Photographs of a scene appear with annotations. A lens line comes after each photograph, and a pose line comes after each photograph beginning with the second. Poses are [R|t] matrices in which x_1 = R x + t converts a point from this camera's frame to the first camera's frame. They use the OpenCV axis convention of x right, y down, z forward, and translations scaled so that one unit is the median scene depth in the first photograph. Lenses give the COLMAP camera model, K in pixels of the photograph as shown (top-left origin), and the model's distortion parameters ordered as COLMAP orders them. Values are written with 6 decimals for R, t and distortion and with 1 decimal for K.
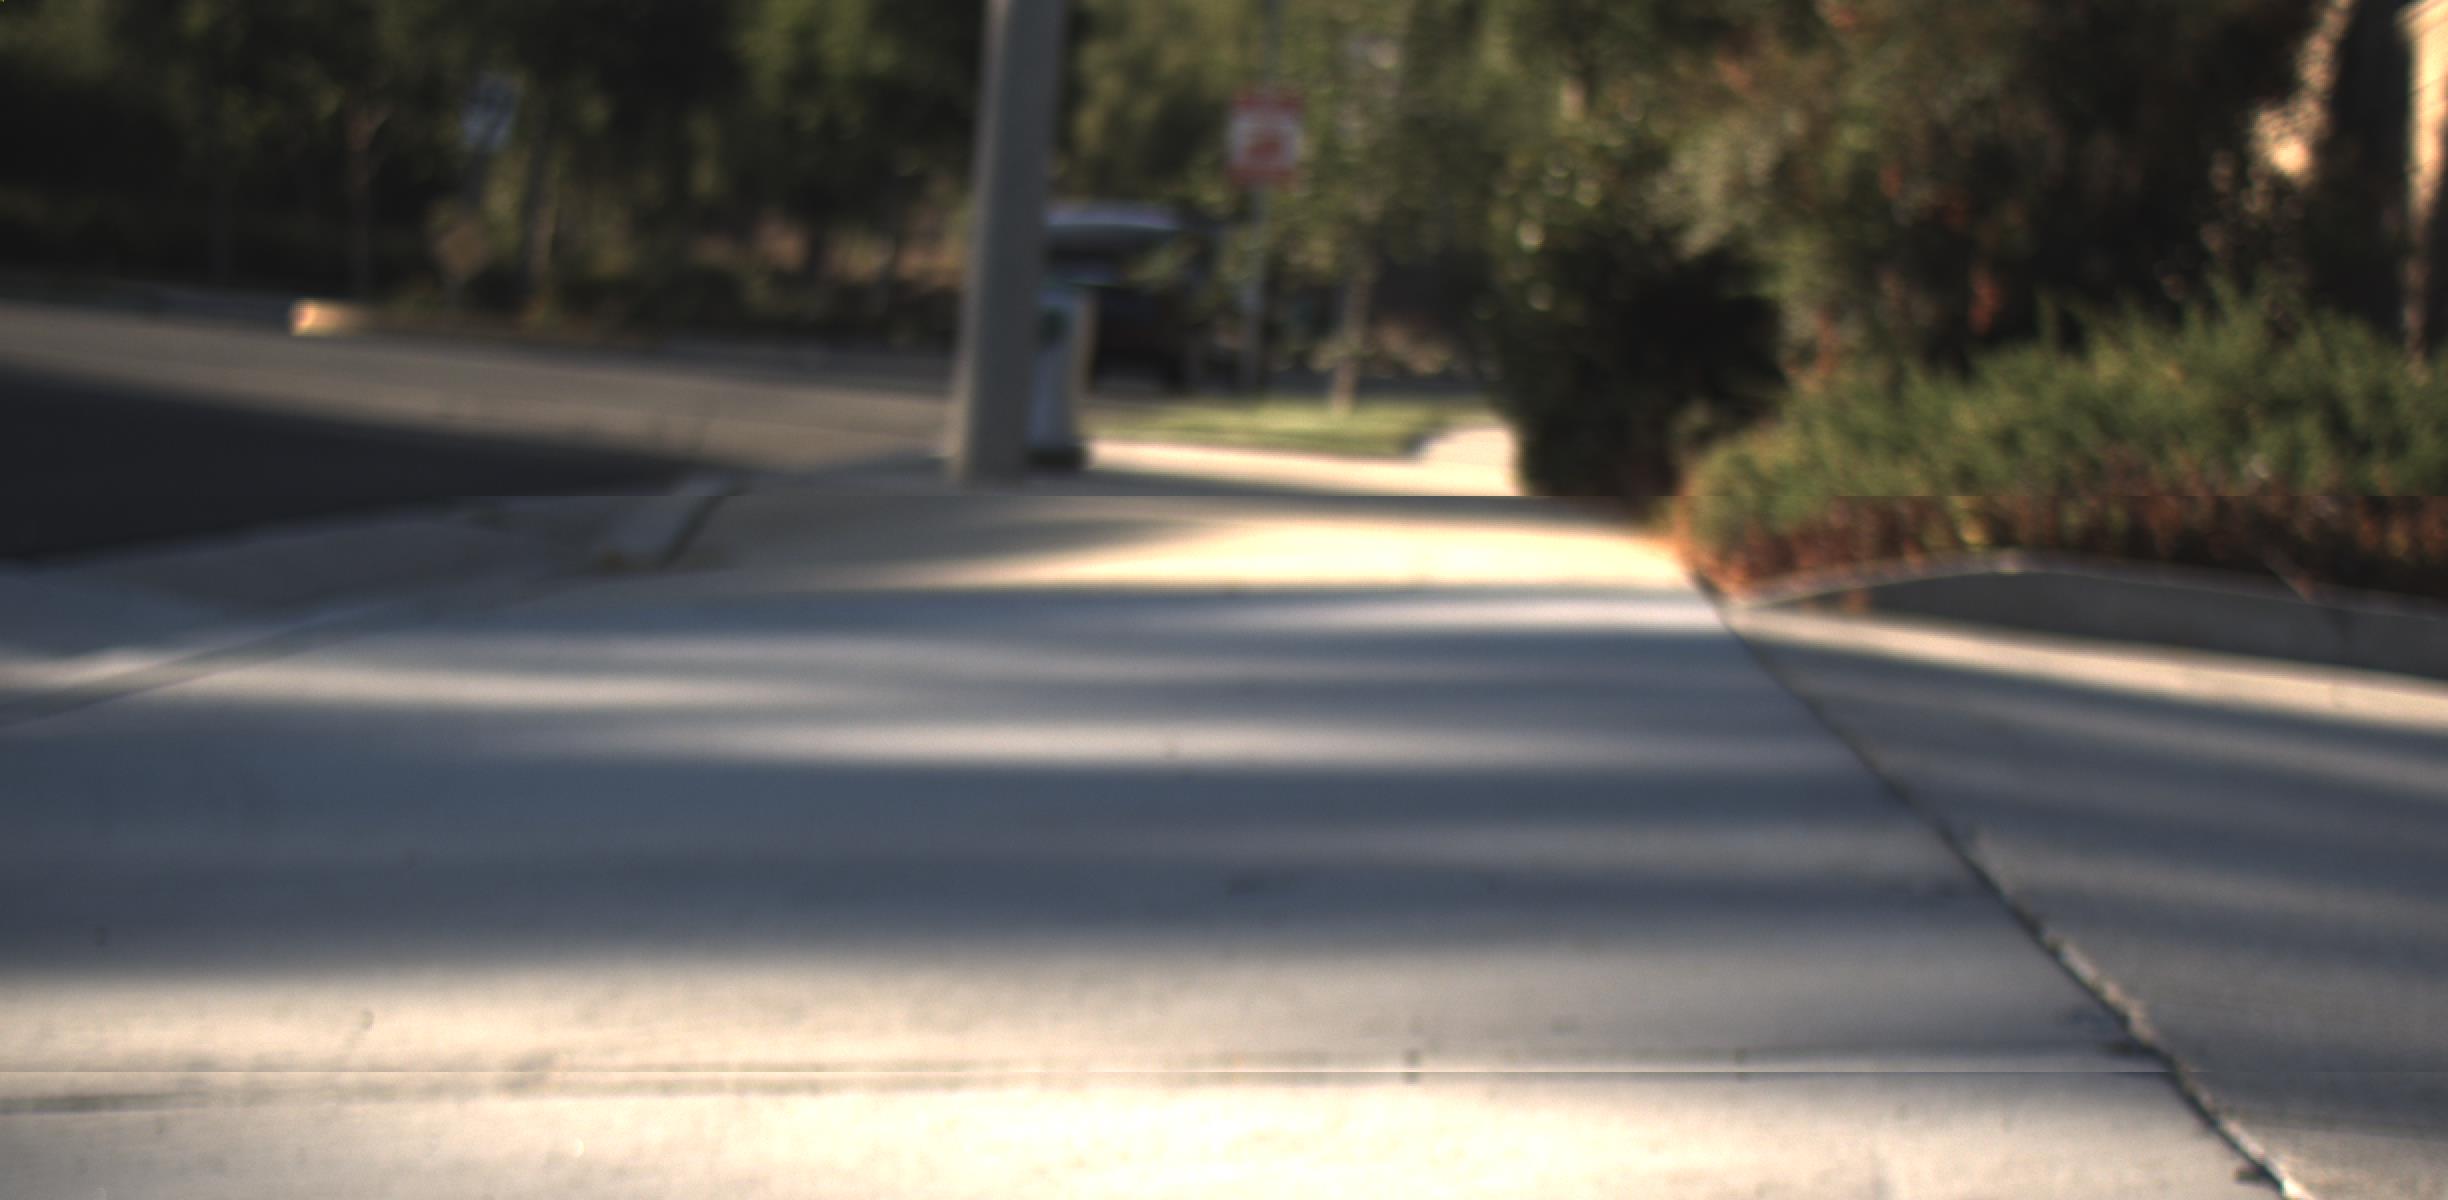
lens RADIAL K [[4684.8, 0, 1221.4], [0, 4684.8, 609.1], [0, 0, 1]] dist [-0.032300, 0.975475]
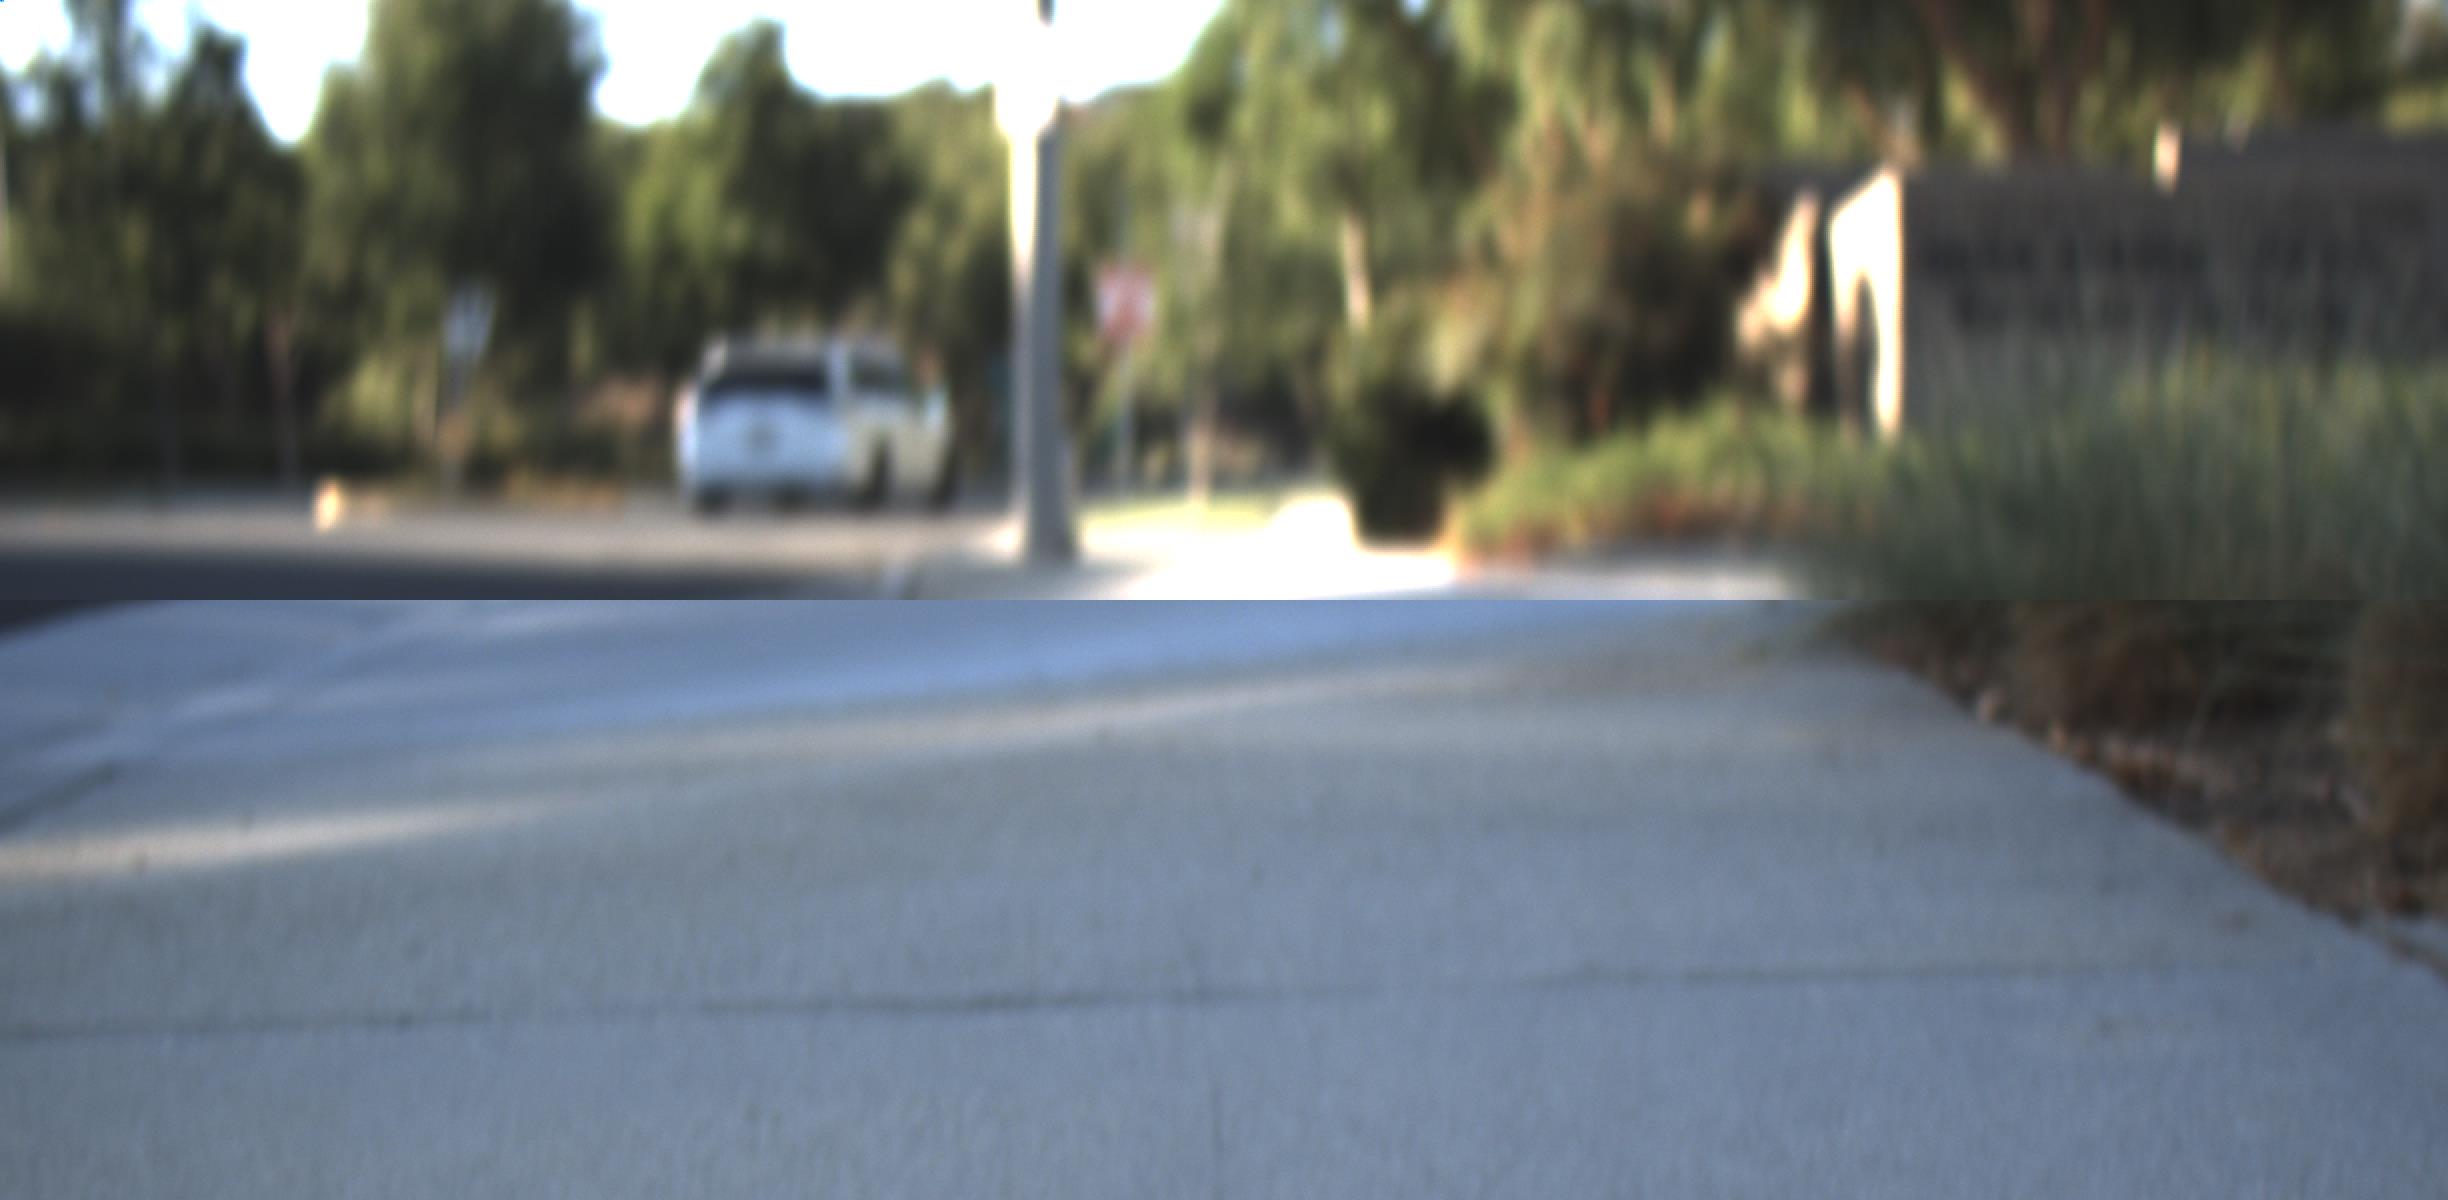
lens RADIAL K [[4667.3, 0, 1264.5], [0, 4667.3, 601.0], [0, 0, 1]] dist [-0.041815, 0.384916]
pose [[0.995203, -0.083833, 0.050429, -0.025217], [0.085026, 0.996136, -0.022002, 0.014115], [-0.048390, 0.026184, 0.998485, -0.307005]]
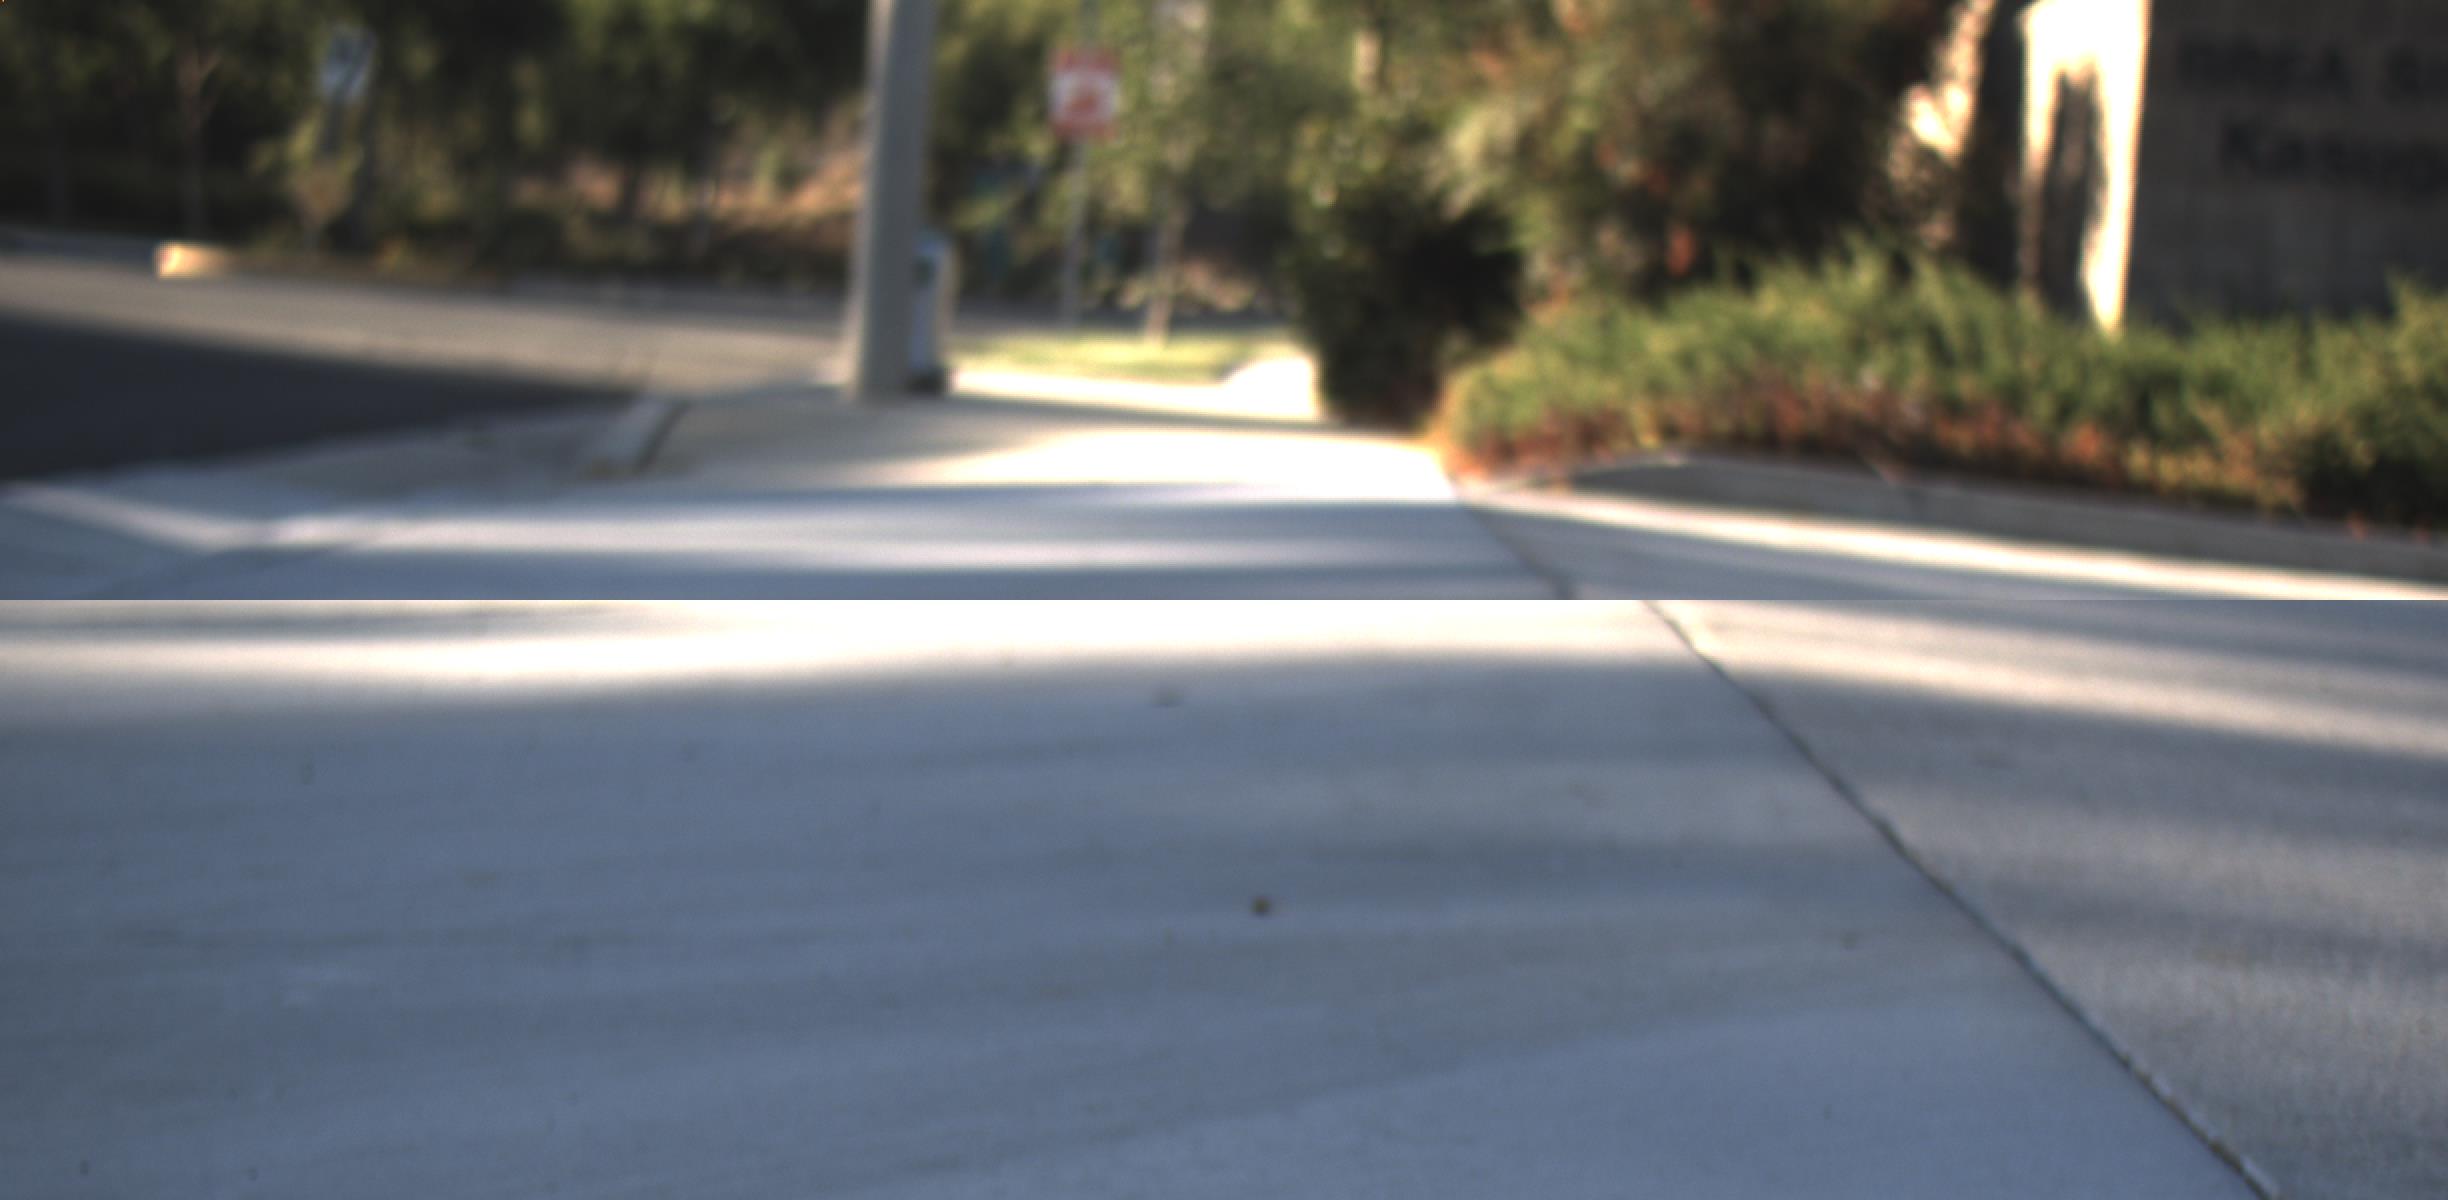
lens RADIAL K [[4684.8, 0, 1221.4], [0, 4684.8, 609.1], [0, 0, 1]] dist [-0.032300, 0.975475]
pose [[0.999106, -0.005174, 0.041957, -0.005181], [0.004614, 0.999899, 0.013426, 0.004779], [-0.042022, -0.013221, 0.999029, -0.093851]]
